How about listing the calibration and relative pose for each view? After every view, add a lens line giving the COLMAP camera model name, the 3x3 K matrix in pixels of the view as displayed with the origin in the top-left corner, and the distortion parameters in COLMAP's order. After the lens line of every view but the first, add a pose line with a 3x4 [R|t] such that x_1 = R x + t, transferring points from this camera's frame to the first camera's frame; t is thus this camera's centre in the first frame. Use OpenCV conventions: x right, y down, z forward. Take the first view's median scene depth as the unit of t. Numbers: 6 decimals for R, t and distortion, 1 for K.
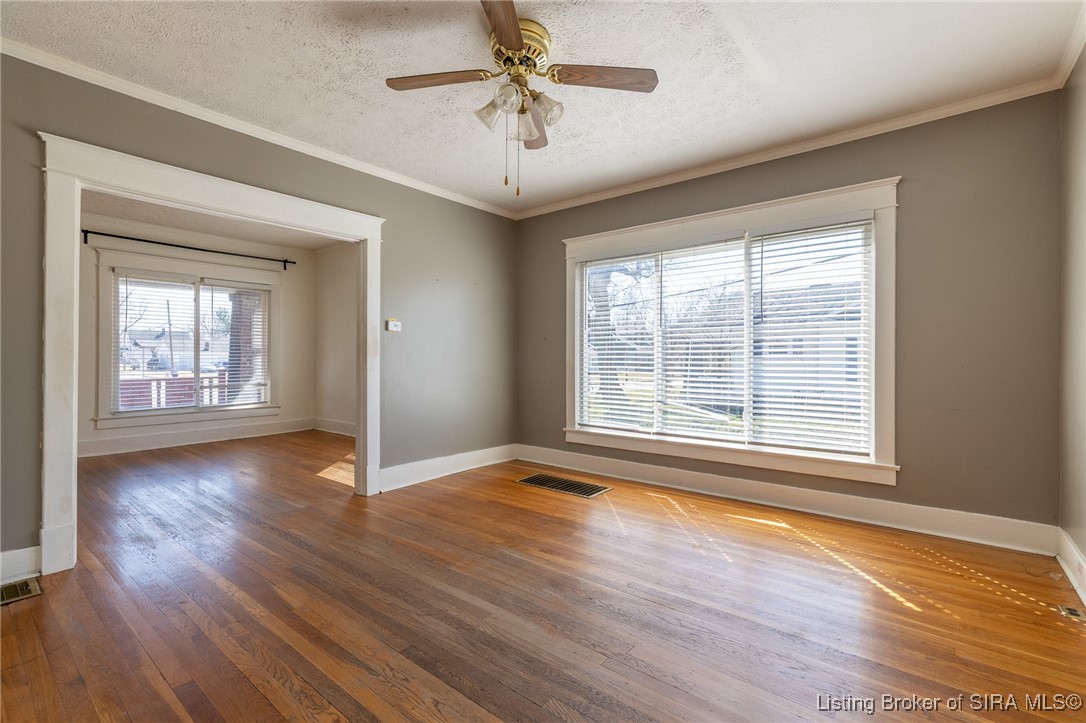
lens RADIAL K [[482.2, 0, 571.4], [0, 482.2, 360.4], [0, 0, 1]] dist [0.008690, -0.000101]
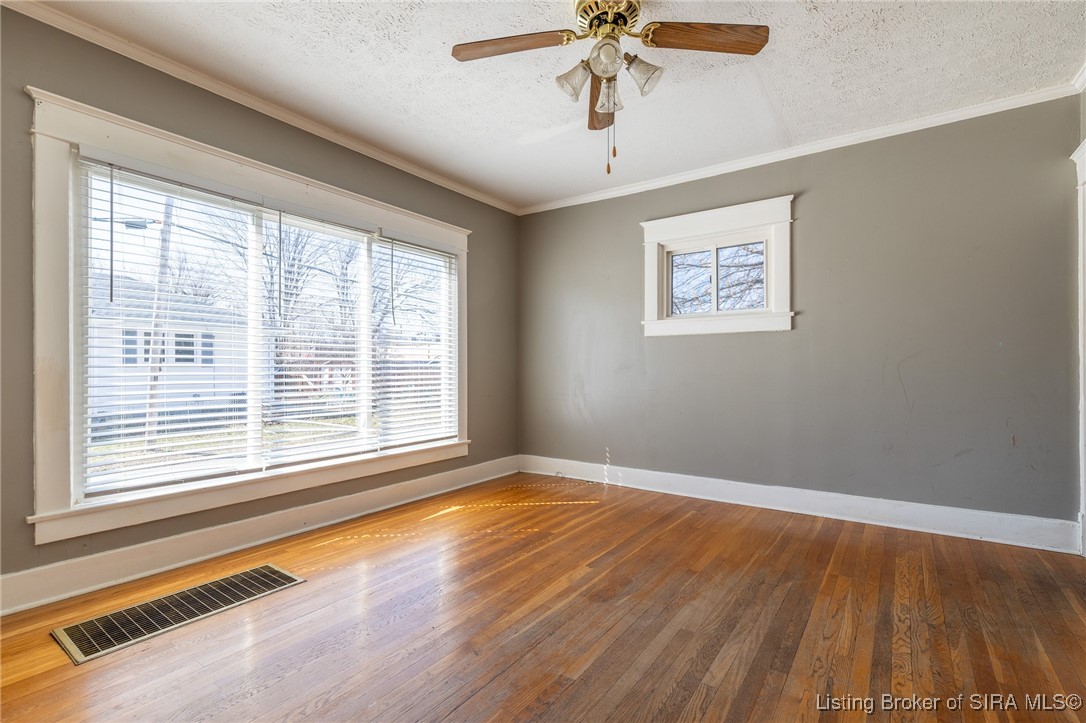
lens RADIAL K [[487.2, 0, 536.6], [0, 487.2, 365.1], [0, 0, 1]] dist [0.004495, 0.000073]
pose [[-0.029326, 0.003565, 0.999564, -0.678134], [0.001208, 0.999993, -0.003531, 0.008855], [-0.999569, 0.001104, -0.029330, 0.801069]]
